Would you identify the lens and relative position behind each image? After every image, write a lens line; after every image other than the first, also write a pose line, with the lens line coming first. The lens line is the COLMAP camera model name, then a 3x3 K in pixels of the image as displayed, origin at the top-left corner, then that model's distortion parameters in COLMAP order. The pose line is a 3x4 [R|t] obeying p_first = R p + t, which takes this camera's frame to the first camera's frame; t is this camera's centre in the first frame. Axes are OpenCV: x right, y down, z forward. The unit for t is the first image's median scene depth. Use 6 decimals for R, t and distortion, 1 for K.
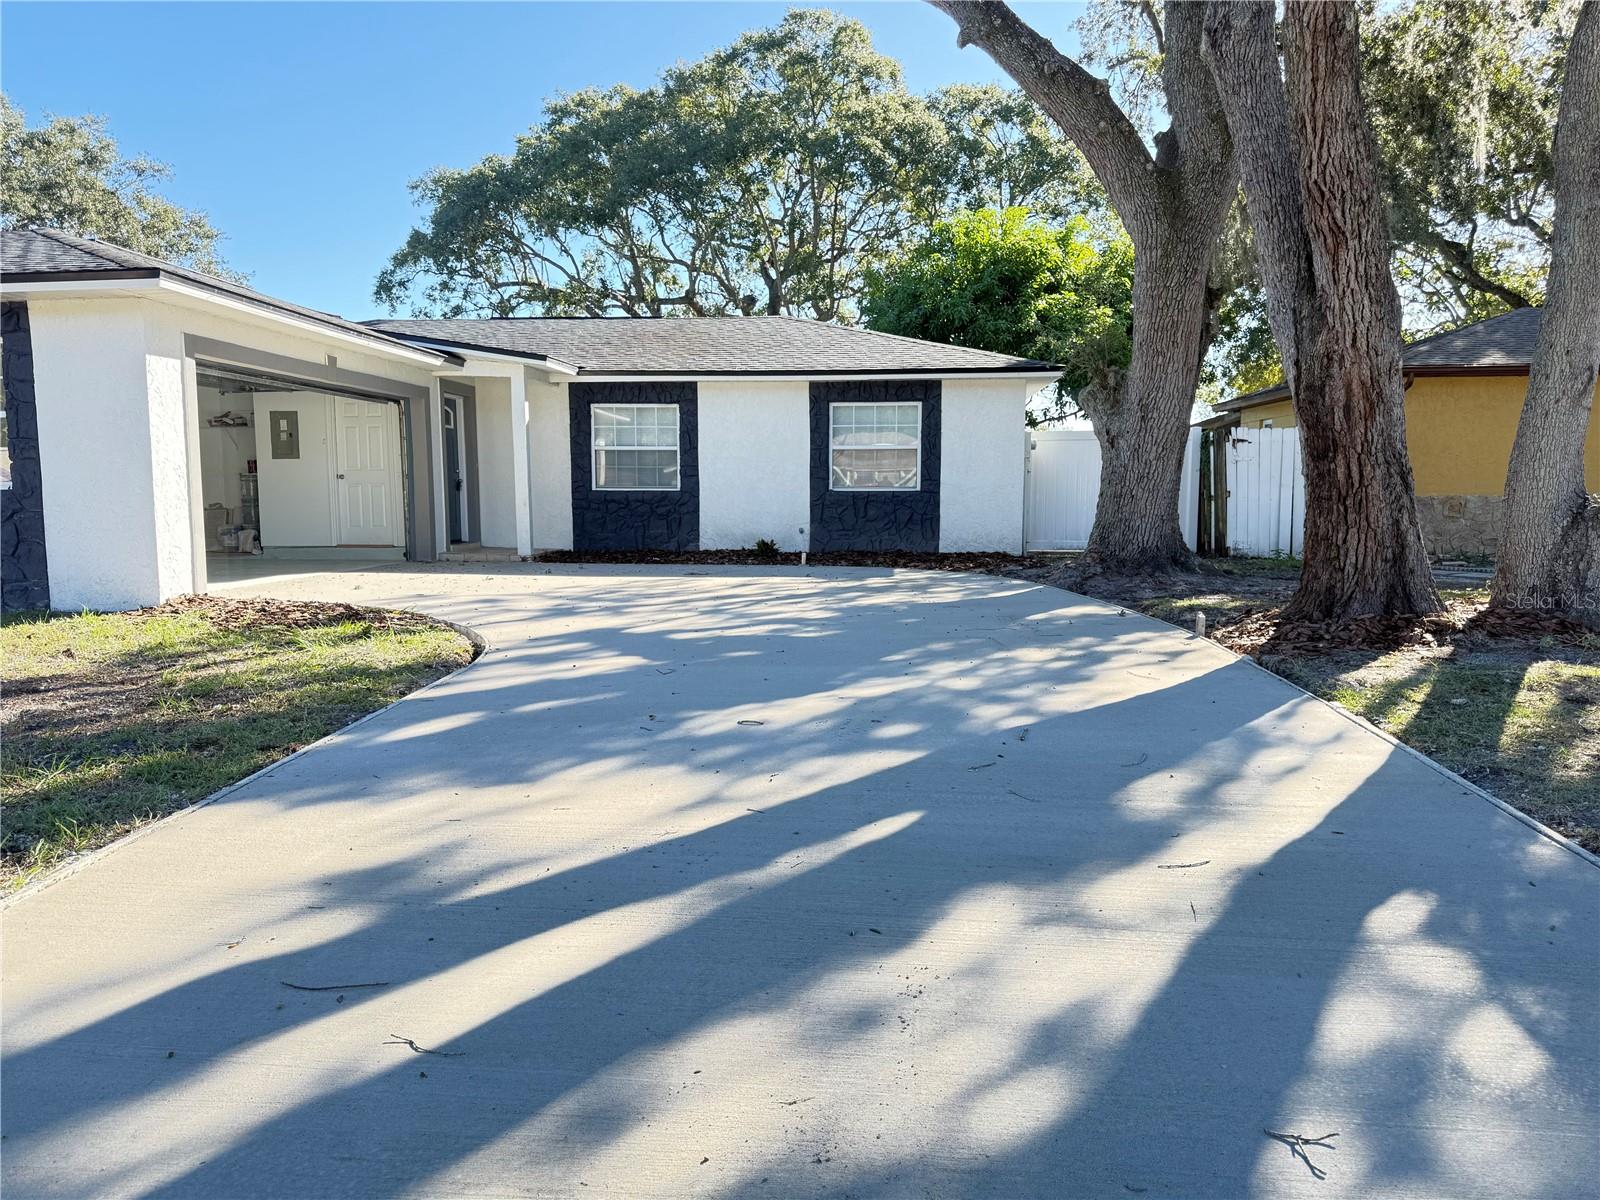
lens RADIAL K [[1141.9, 0, 803.0], [0, 1141.9, 606.3], [0, 0, 1]] dist [0.124141, -0.195671]
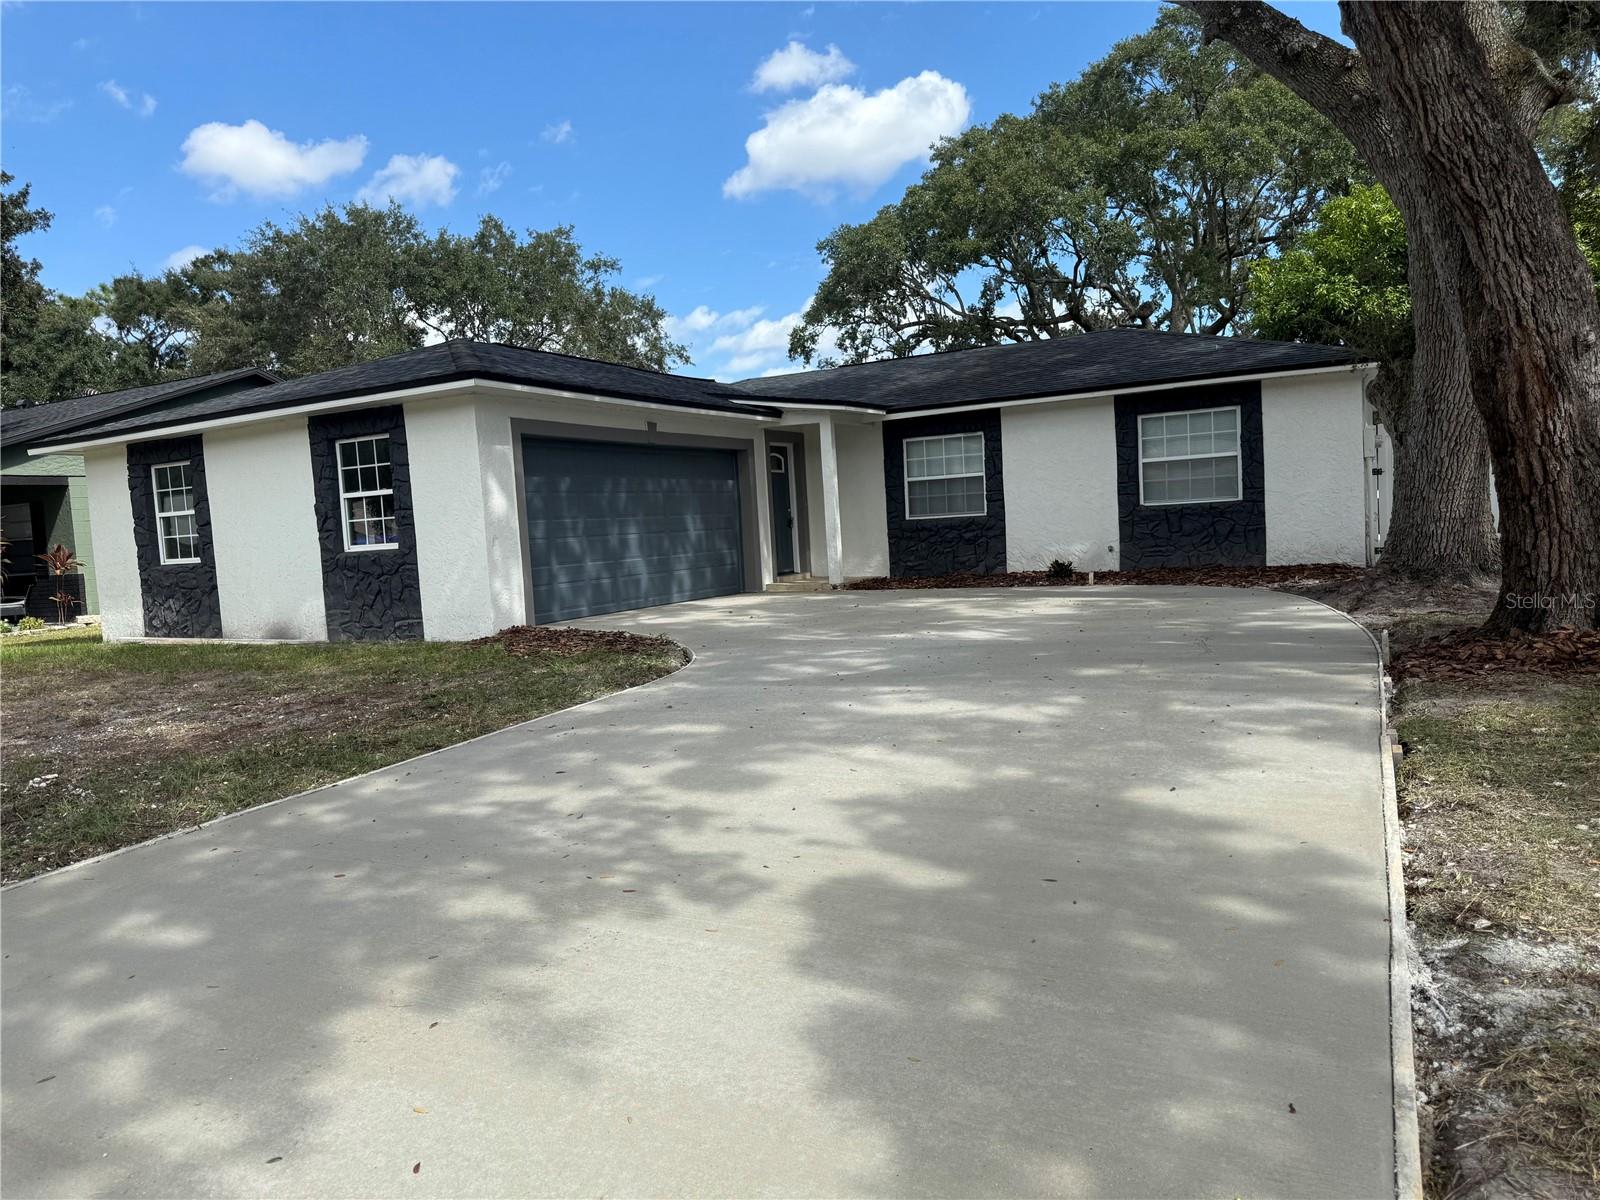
lens RADIAL K [[1144.0, 0, 793.1], [0, 1144.0, 606.5], [0, 0, 1]] dist [0.079985, -0.088117]
pose [[0.917127, -0.022761, -0.397945, 0.149880], [0.015705, 0.999656, -0.020983, -0.000762], [0.398286, 0.012994, 0.917169, -0.009879]]
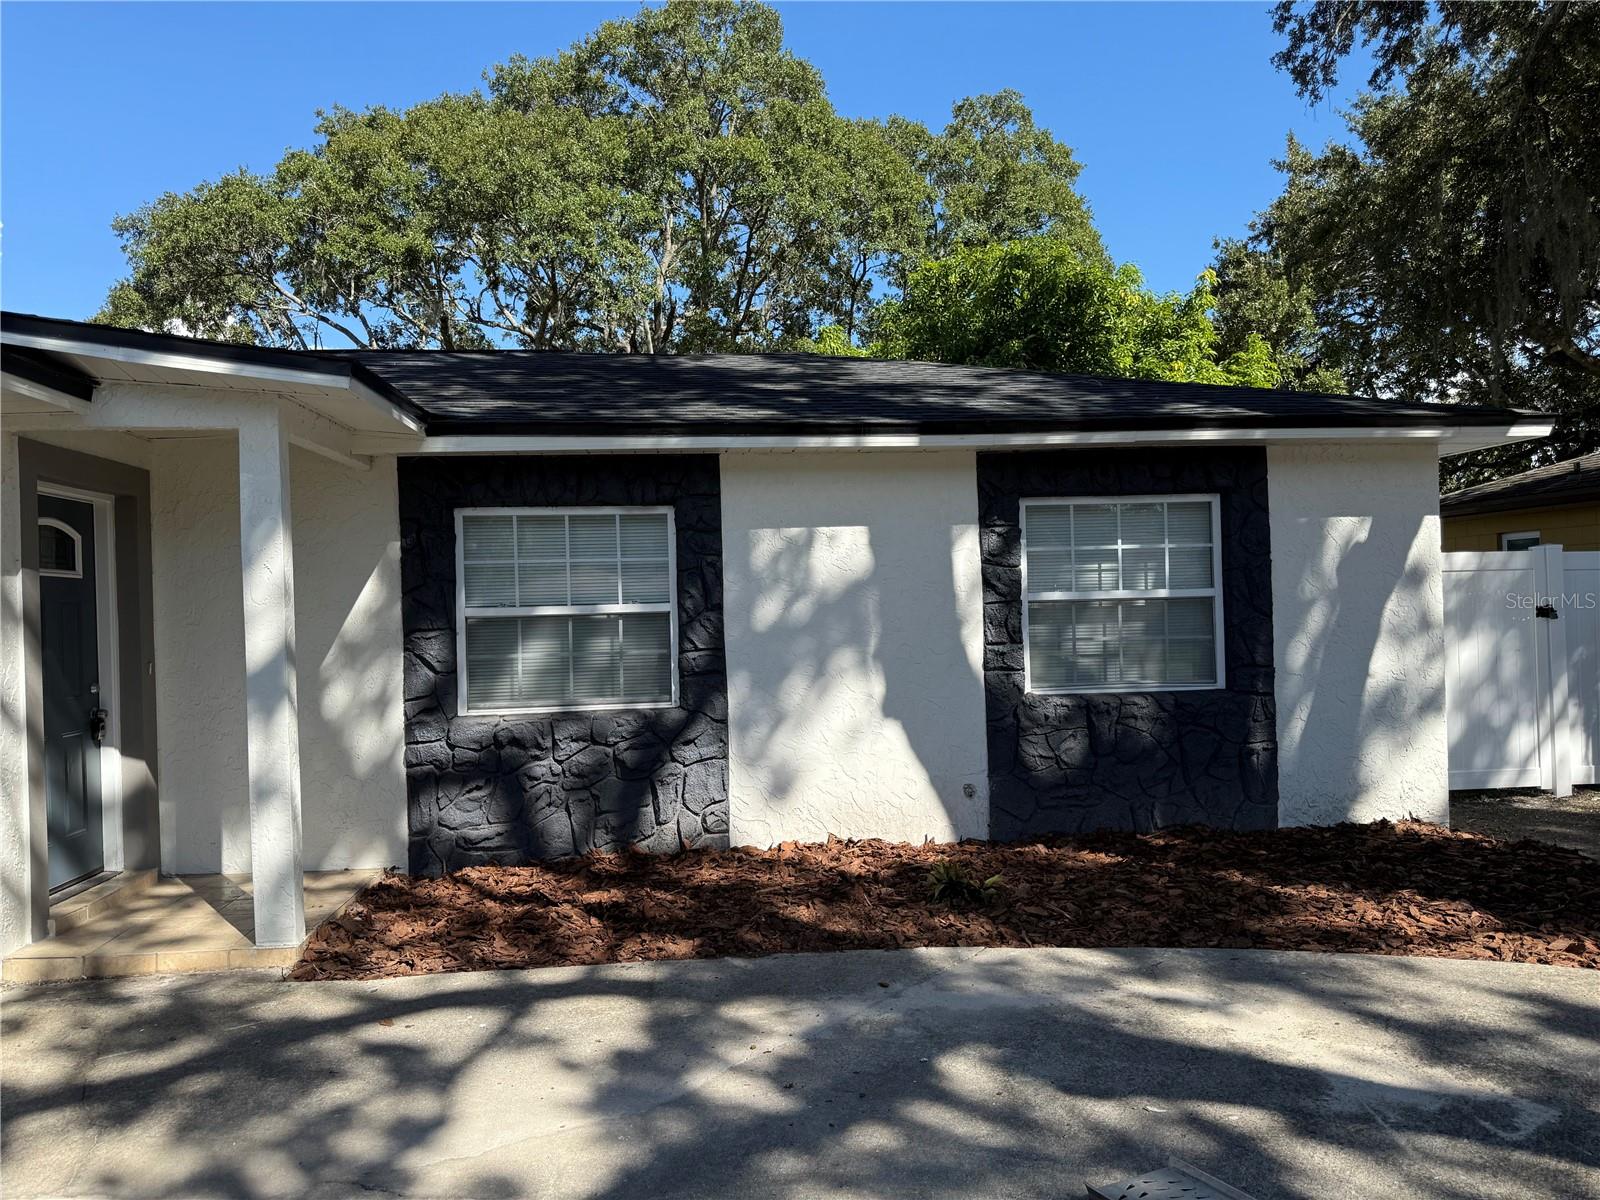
lens RADIAL K [[1141.9, 0, 803.0], [0, 1141.9, 606.3], [0, 0, 1]] dist [0.124141, -0.195671]
pose [[0.984095, -0.025216, 0.175844, -0.145805], [0.042928, 0.994293, -0.097664, -0.102693], [-0.172378, 0.103659, 0.979561, 0.620524]]
